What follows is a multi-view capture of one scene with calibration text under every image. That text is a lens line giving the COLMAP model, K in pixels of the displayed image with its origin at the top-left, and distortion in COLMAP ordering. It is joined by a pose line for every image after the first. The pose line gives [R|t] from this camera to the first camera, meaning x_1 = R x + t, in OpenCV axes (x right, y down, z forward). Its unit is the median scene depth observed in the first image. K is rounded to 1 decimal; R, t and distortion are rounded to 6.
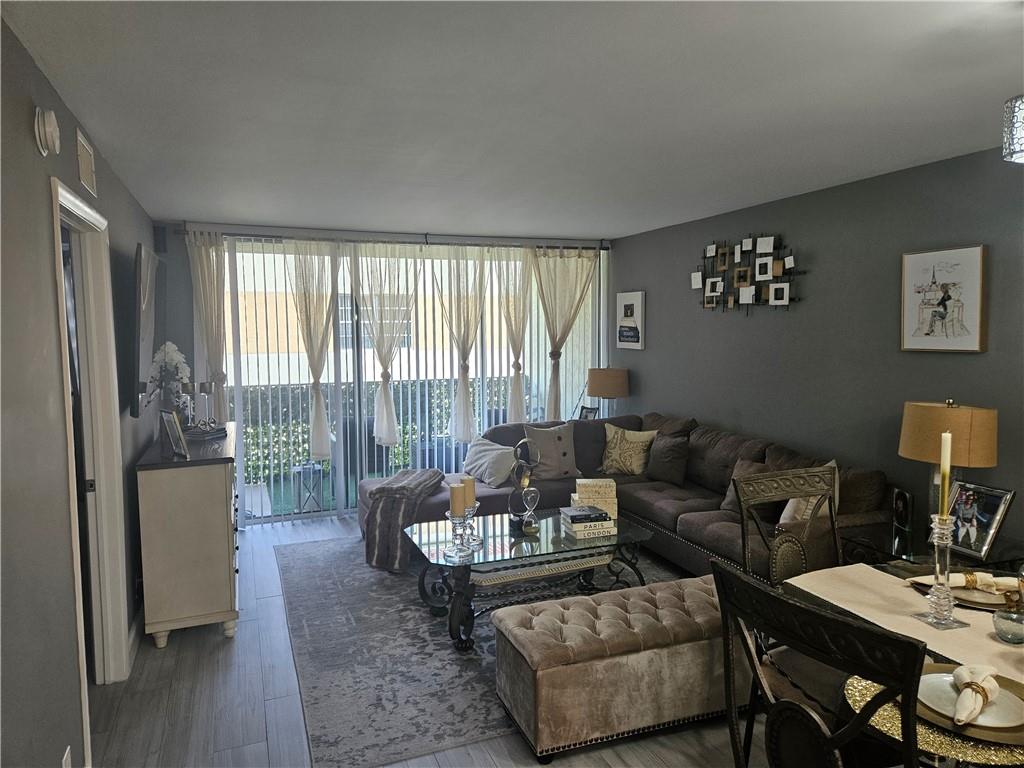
lens RADIAL K [[689.1, 0, 498.4], [0, 689.1, 385.9], [0, 0, 1]] dist [0.069936, -0.060195]
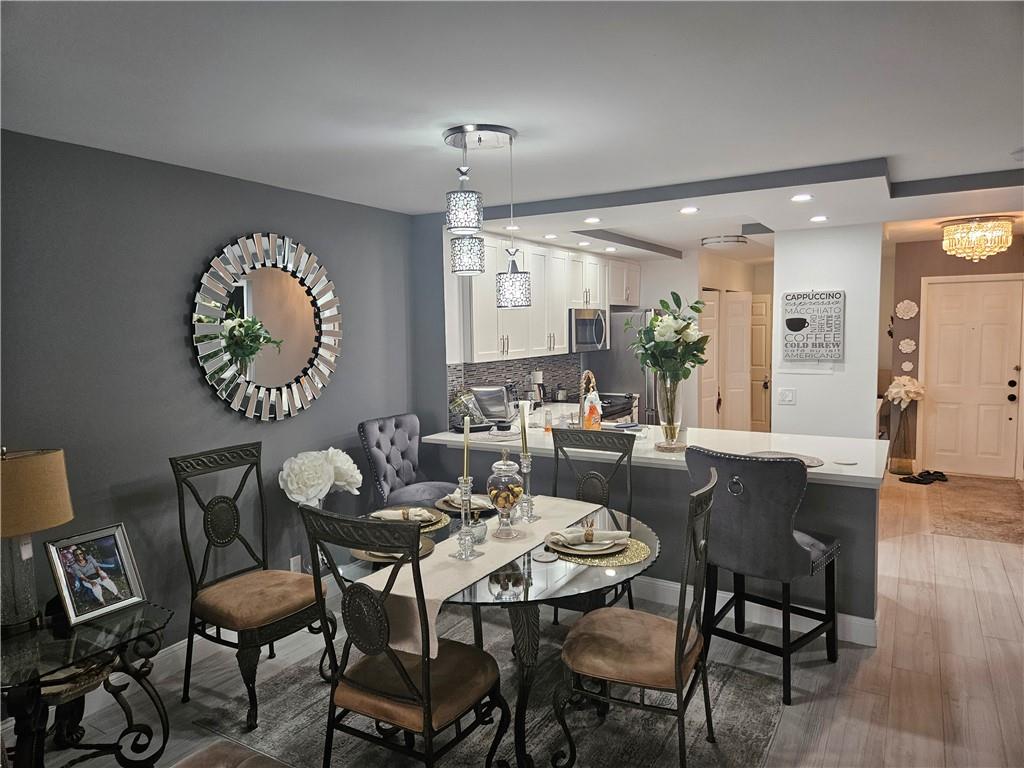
lens RADIAL K [[689.1, 0, 494.8], [0, 689.1, 378.4], [0, 0, 1]] dist [0.069936, -0.060195]
pose [[-0.615639, -0.037302, 0.787145, -0.190315], [0.092974, 0.988464, 0.119559, -0.066927], [-0.782524, 0.146790, -0.605069, 0.726170]]
